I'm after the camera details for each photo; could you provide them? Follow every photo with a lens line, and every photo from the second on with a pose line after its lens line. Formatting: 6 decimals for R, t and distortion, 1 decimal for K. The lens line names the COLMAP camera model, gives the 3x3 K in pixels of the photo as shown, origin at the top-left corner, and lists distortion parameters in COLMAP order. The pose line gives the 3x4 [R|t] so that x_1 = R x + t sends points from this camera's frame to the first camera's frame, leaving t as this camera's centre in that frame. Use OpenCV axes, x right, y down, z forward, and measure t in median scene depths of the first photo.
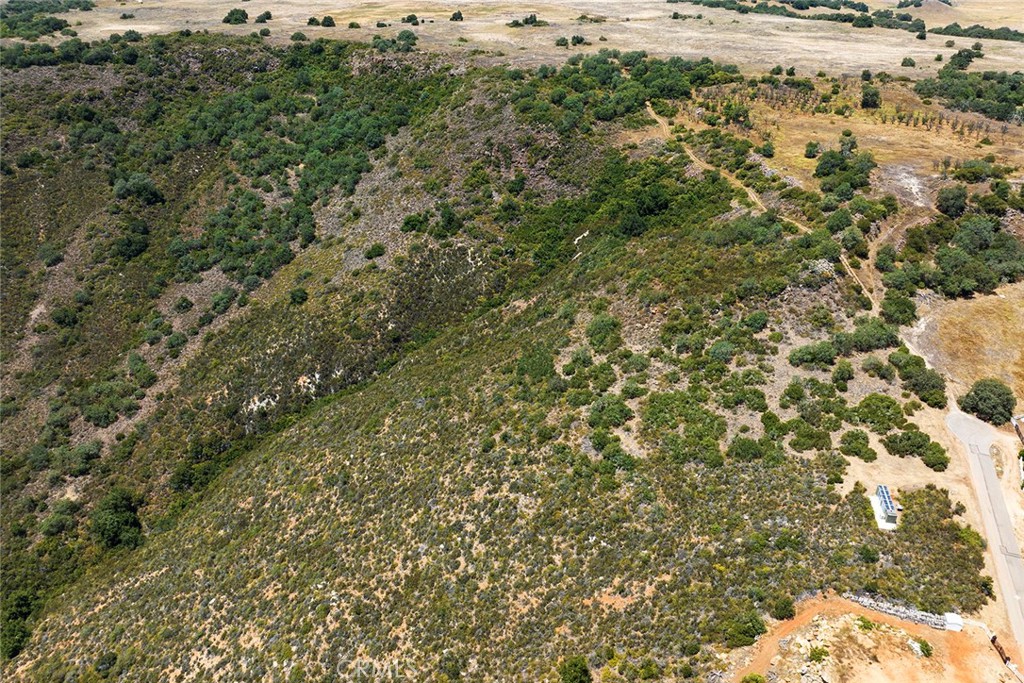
lens RADIAL K [[712.3, 0, 510.4], [0, 712.3, 303.5], [0, 0, 1]] dist [-0.037908, 0.004870]
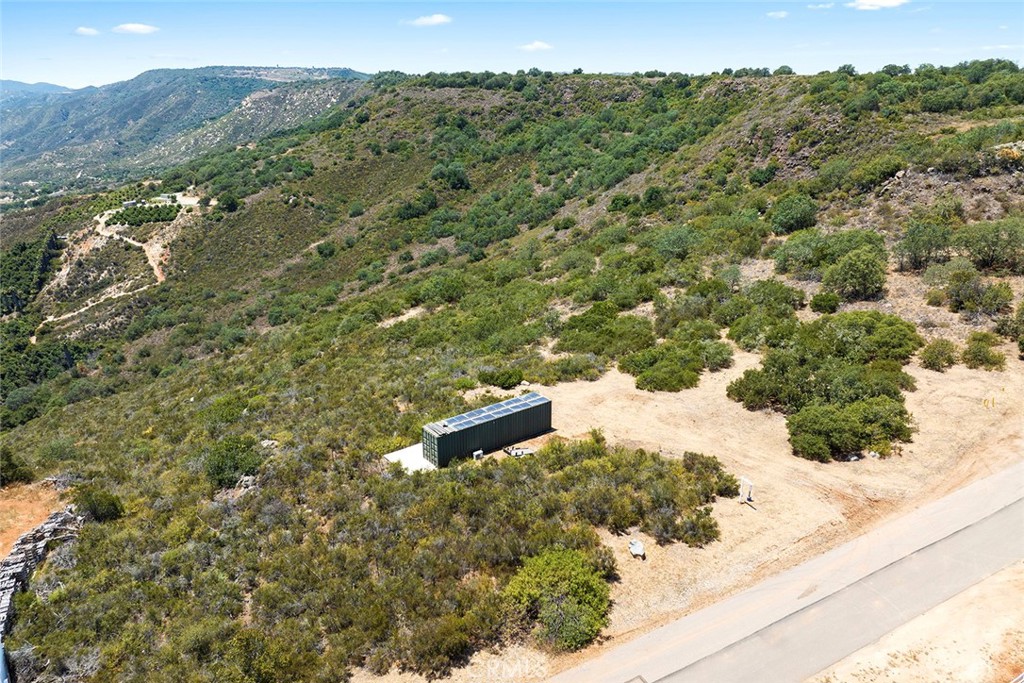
lens RADIAL K [[712.3, 0, 510.4], [0, 712.3, 303.5], [0, 0, 1]] dist [-0.037908, 0.004870]
pose [[0.755391, 0.183621, -0.629021, 0.323303], [-0.301948, 0.949488, -0.085438, 0.112638], [0.581560, 0.254471, 0.772679, 0.333648]]
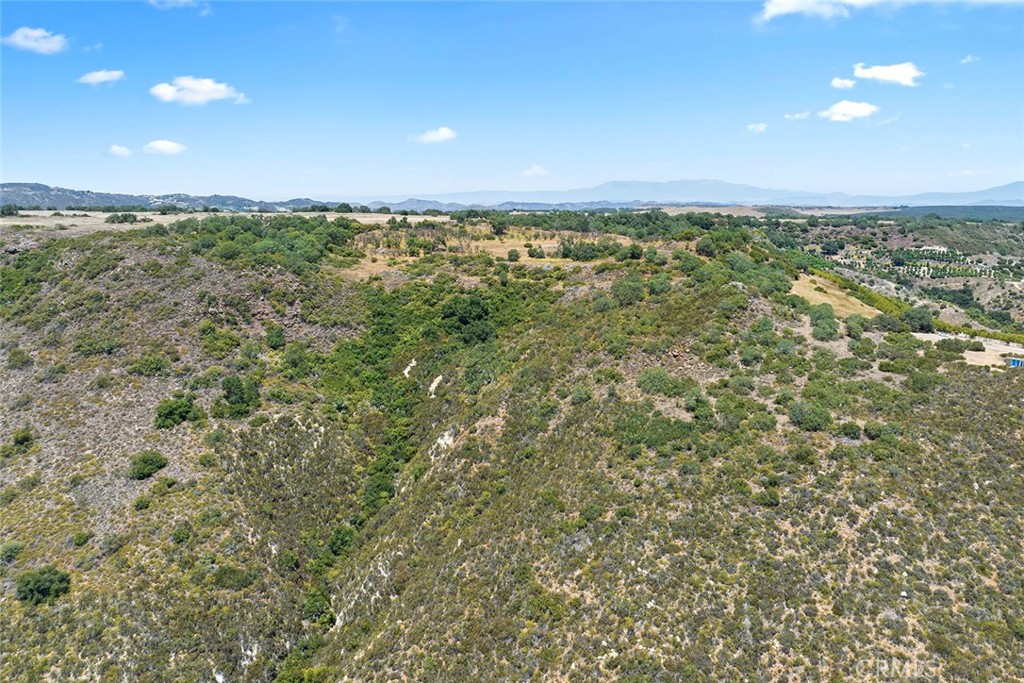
lens RADIAL K [[712.3, 0, 510.4], [0, 712.3, 303.5], [0, 0, 1]] dist [-0.037908, 0.004870]
pose [[0.582948, -0.109122, 0.805148, -0.487759], [0.373887, 0.915818, -0.146582, 0.003560], [-0.721374, 0.386484, 0.574674, 0.398627]]
